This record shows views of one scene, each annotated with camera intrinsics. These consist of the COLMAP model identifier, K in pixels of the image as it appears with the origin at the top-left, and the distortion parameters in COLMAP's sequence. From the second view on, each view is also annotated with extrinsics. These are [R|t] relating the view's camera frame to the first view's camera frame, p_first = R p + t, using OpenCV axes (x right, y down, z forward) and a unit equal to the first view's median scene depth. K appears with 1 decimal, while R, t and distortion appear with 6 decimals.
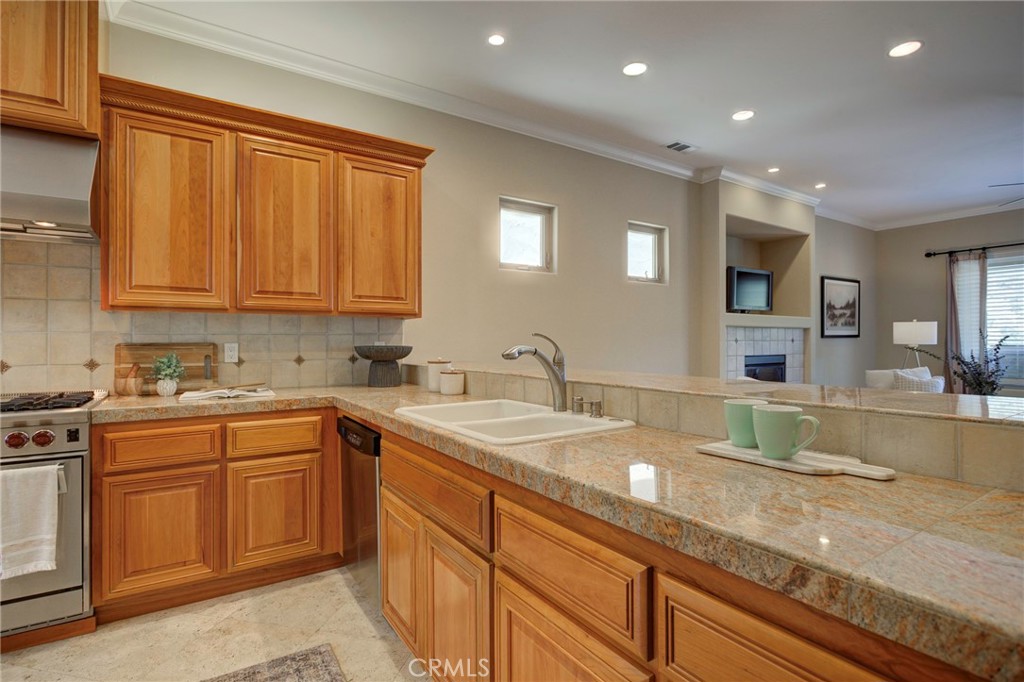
lens RADIAL K [[495.5, 0, 509.2], [0, 495.5, 340.3], [0, 0, 1]] dist [0.000769, -0.001337]
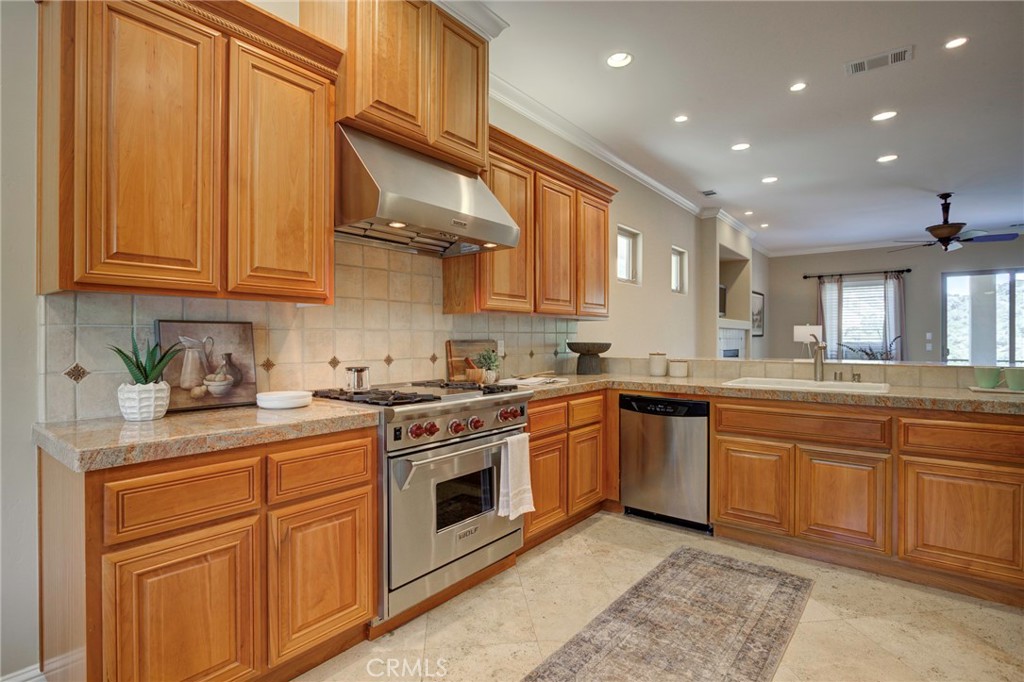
lens RADIAL K [[501.7, 0, 514.5], [0, 501.7, 341.3], [0, 0, 1]] dist [-0.000403, 0.001222]
pose [[0.944993, -0.000223, 0.327091, -0.931085], [-0.002120, 0.999975, 0.006809, 0.000099], [-0.327085, -0.007128, 0.944968, -0.164726]]
